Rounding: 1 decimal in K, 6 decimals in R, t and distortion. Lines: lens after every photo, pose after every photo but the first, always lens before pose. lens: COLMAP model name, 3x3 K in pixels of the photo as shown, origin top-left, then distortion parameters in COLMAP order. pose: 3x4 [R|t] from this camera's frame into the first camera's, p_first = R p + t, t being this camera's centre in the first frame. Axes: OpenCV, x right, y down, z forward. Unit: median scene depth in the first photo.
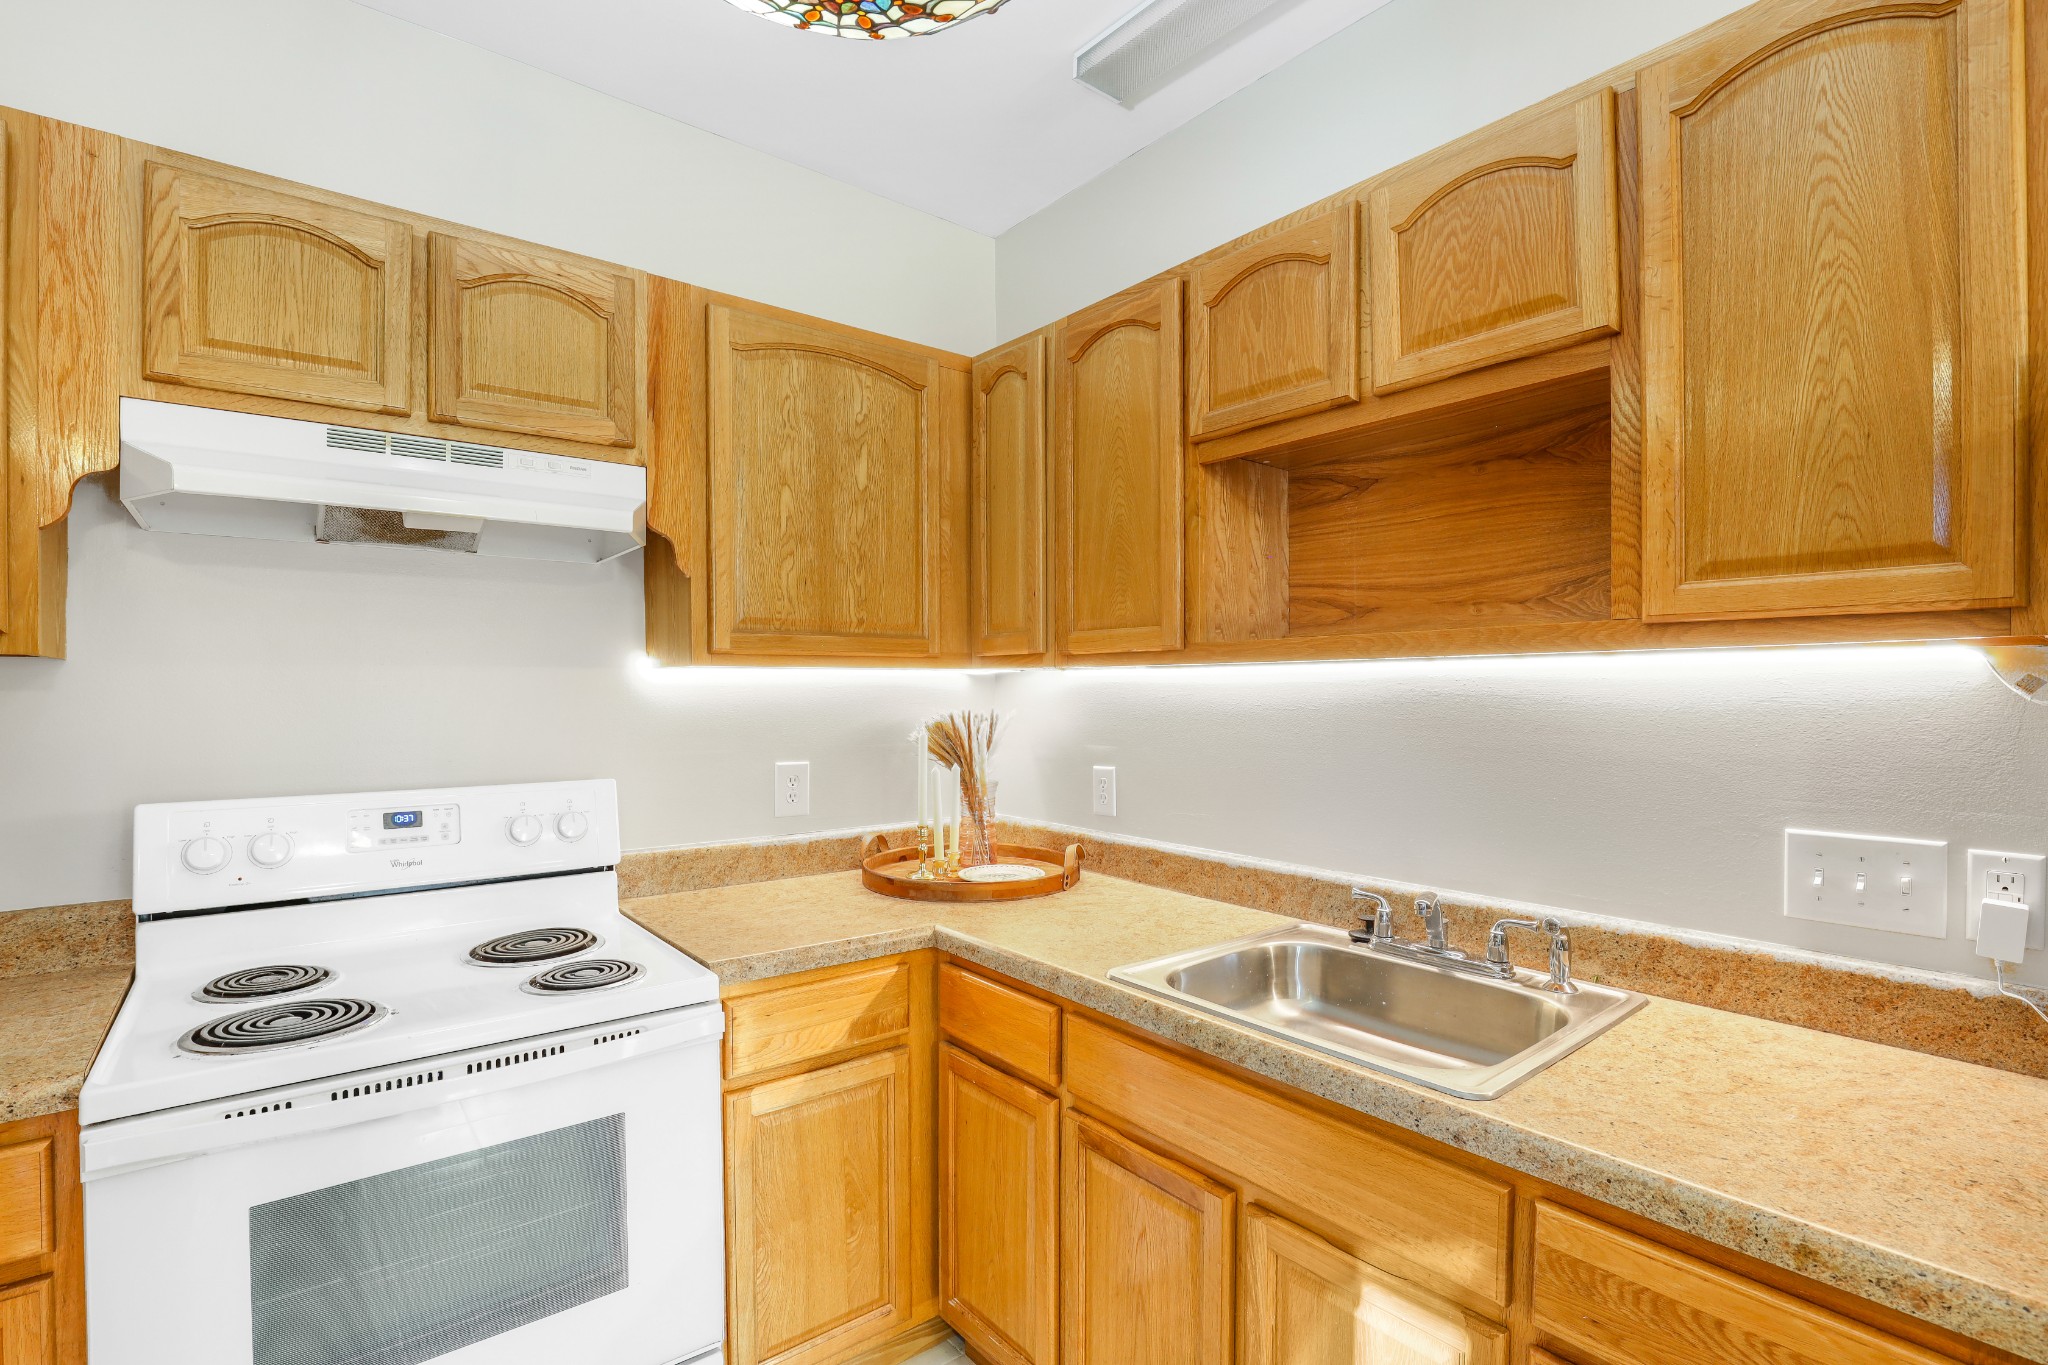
lens RADIAL K [[951.7, 0, 1022.6], [0, 951.7, 691.9], [0, 0, 1]] dist [-0.026366, 0.001003]
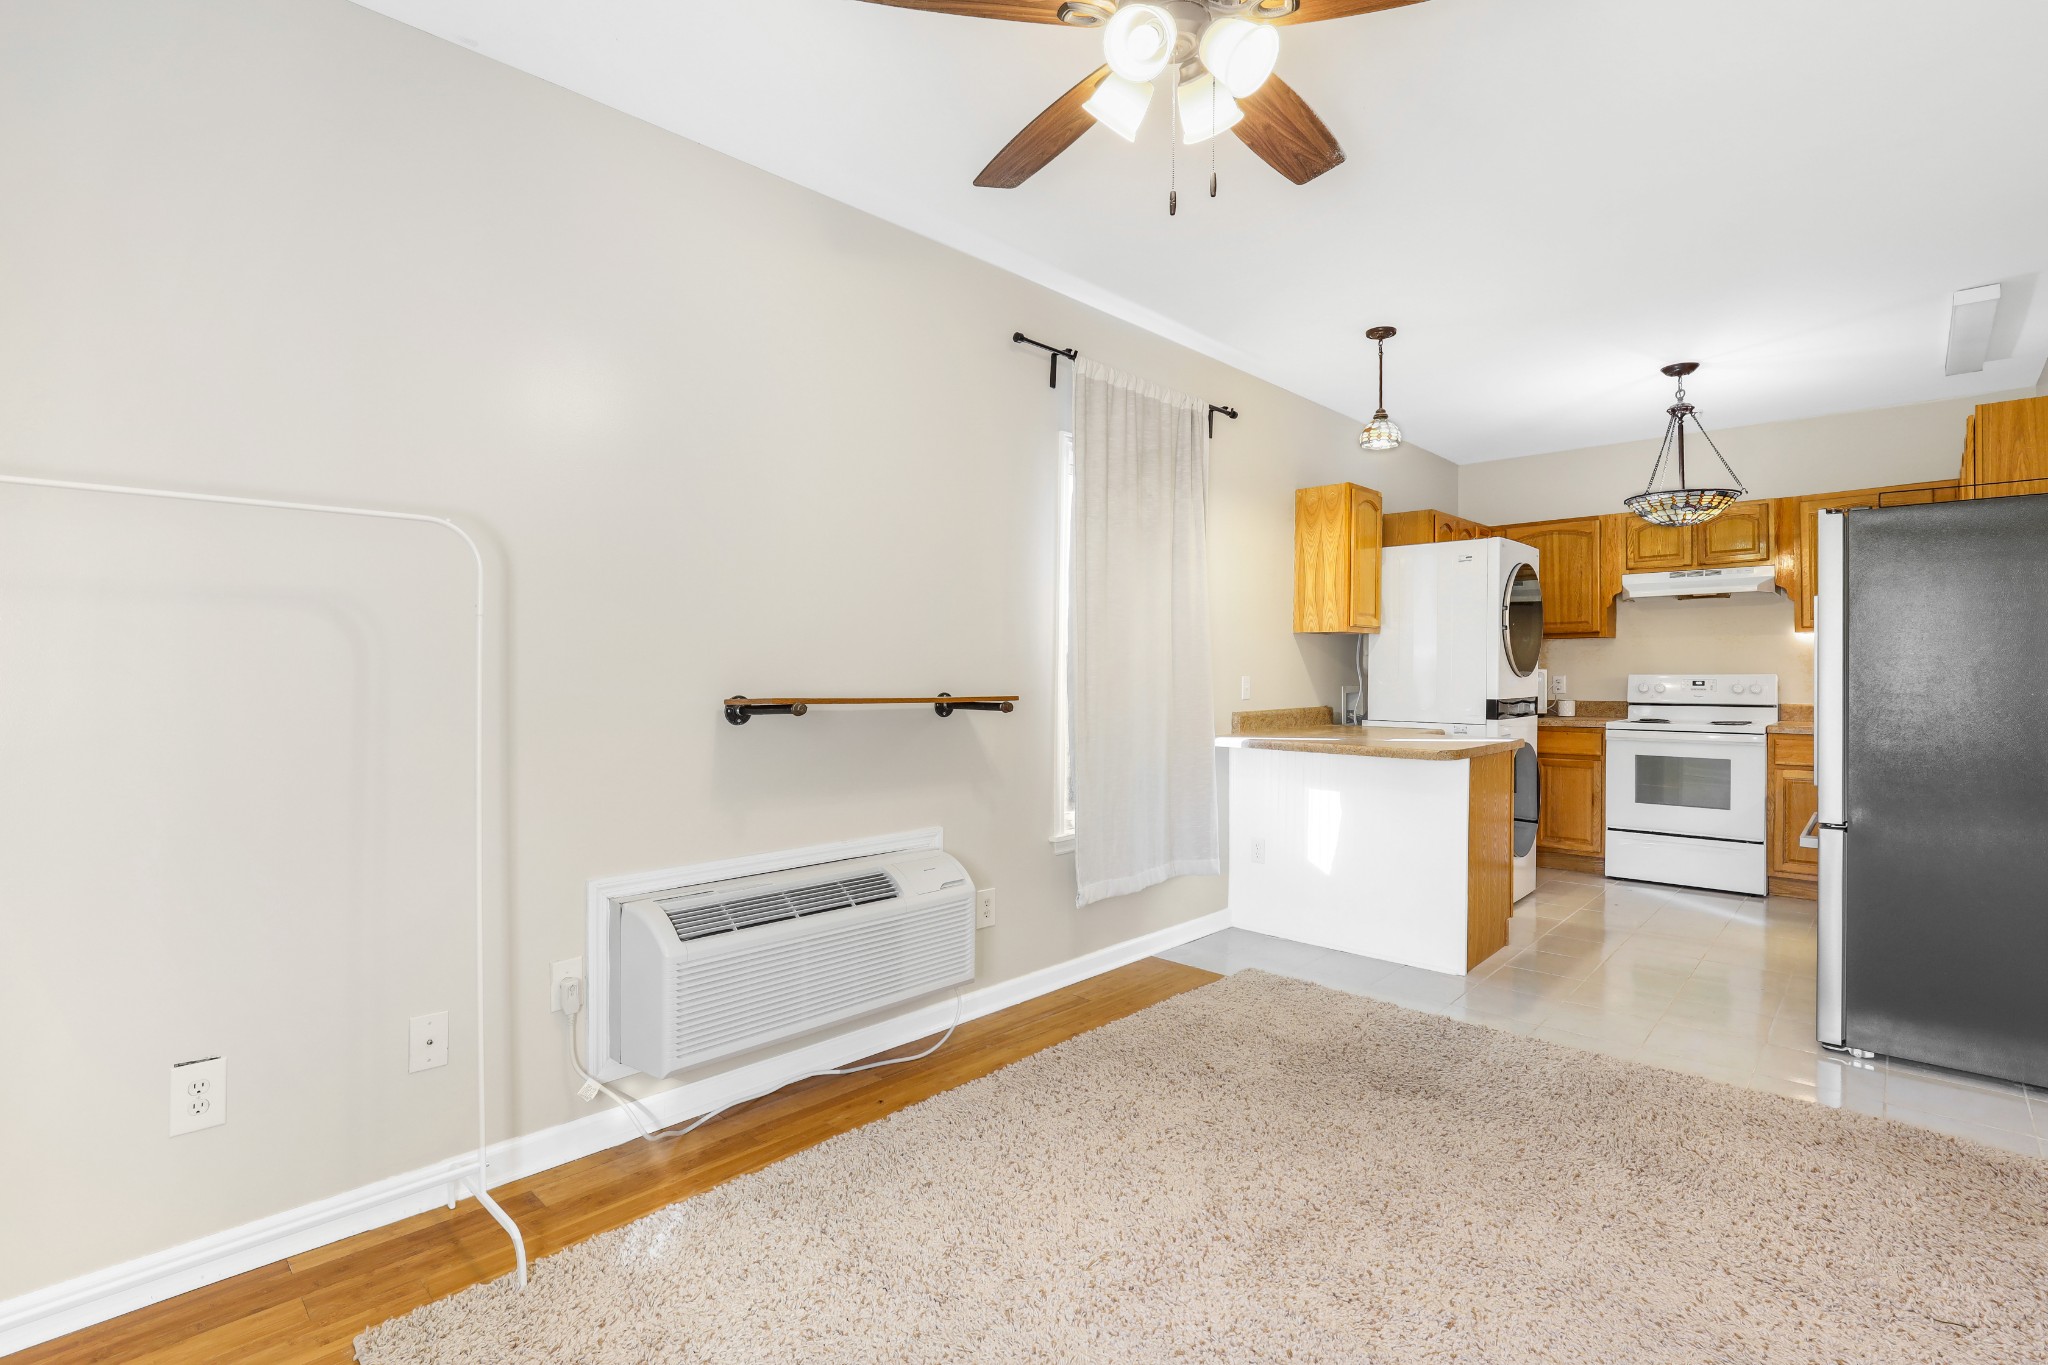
lens RADIAL K [[951.7, 0, 1023.0], [0, 951.7, 676.9], [0, 0, 1]] dist [-0.026366, 0.001003]
pose [[0.129039, 0.003393, -0.991634, 2.628565], [-0.004993, 0.999984, 0.002772, 0.132414], [0.991627, 0.004593, 0.129054, -2.022840]]
